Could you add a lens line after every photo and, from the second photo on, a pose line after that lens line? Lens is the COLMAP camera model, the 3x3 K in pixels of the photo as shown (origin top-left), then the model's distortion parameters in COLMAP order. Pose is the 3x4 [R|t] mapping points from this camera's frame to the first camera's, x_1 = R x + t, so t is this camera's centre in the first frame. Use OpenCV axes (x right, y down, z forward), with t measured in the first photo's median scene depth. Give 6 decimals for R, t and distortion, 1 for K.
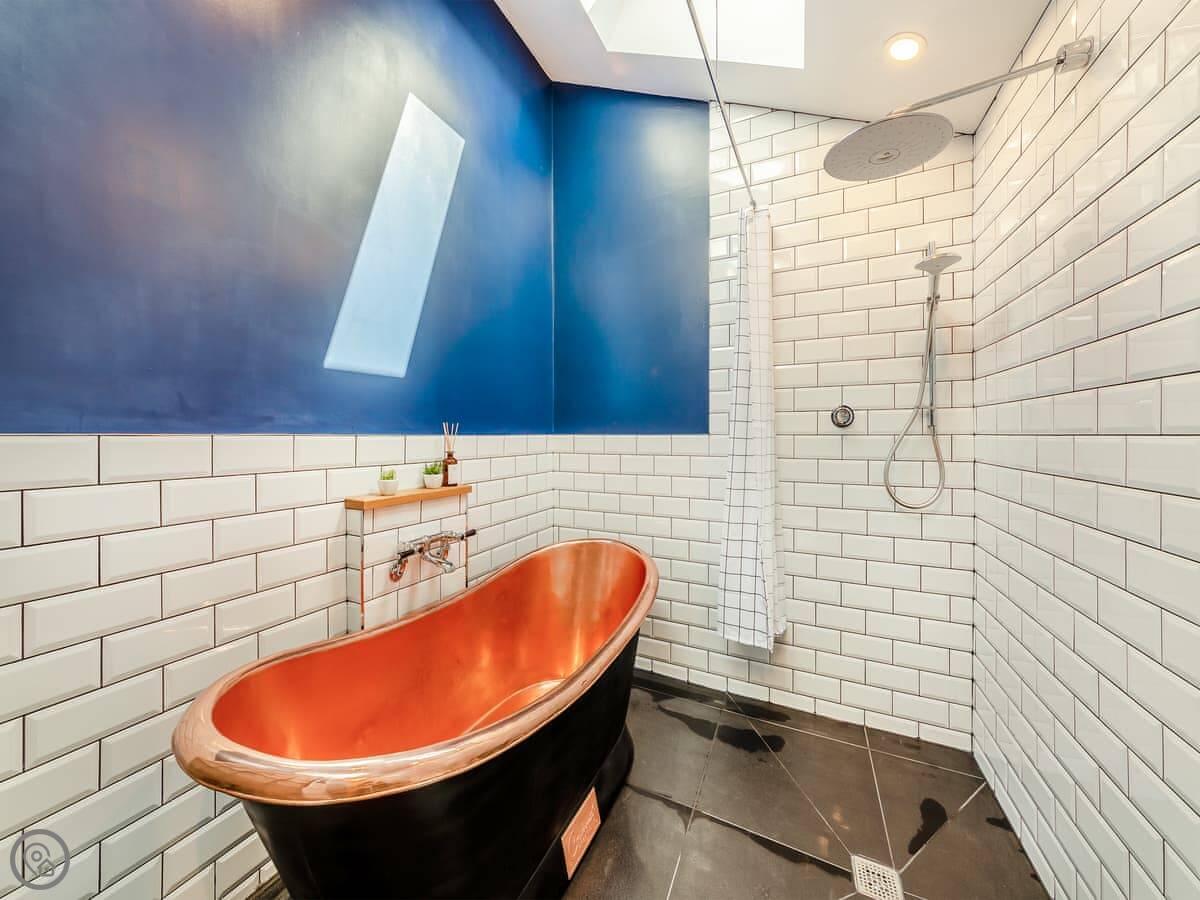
lens RADIAL K [[485.6, 0, 593.6], [0, 485.6, 444.9], [0, 0, 1]] dist [0.000517, 0.000246]
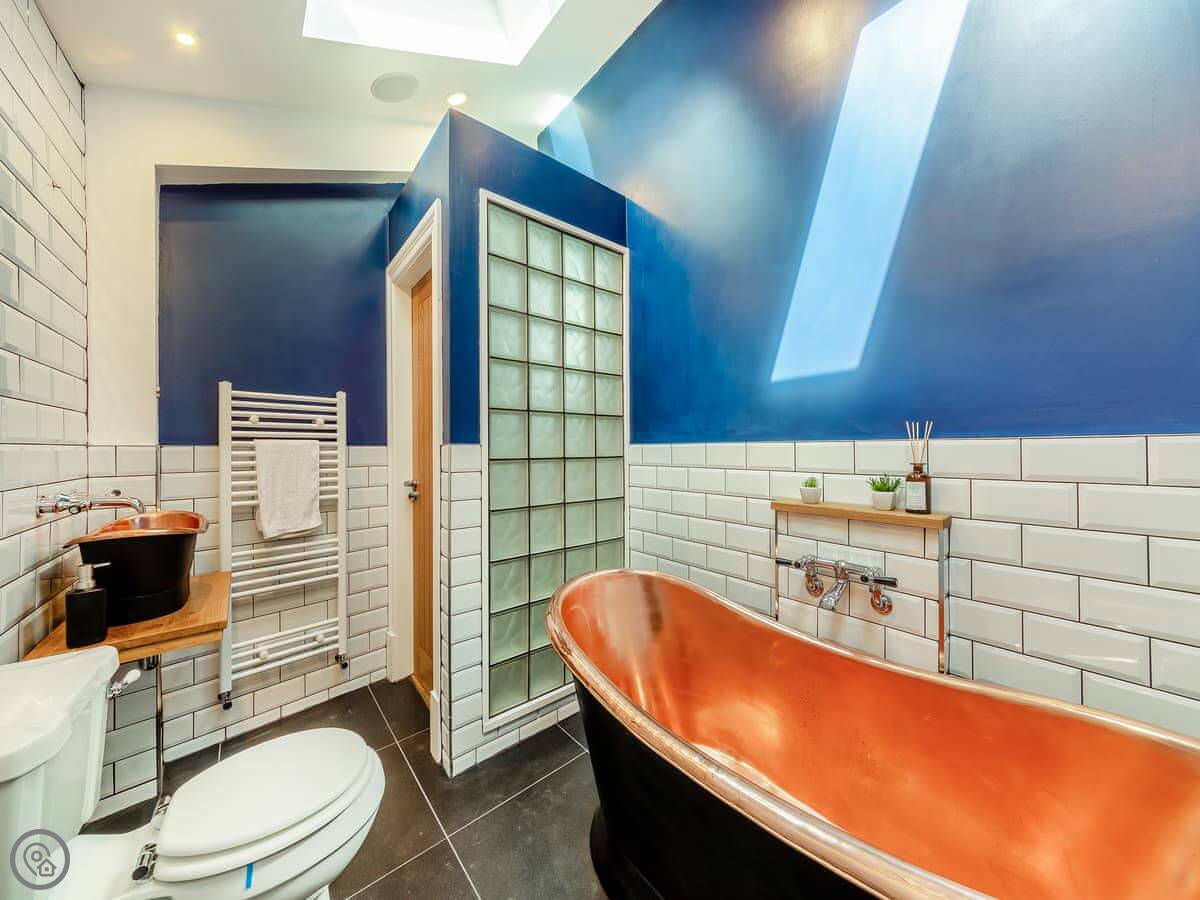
lens RADIAL K [[358.8, 0, 600.0], [0, 358.8, 450.0], [0, 0, 1]] dist [0.000196, 0.000019]
pose [[-0.398276, 0.019367, -0.917061, 0.366060], [-0.001162, 0.999766, 0.021618, -0.016104], [0.917265, 0.009676, -0.398160, 0.832168]]
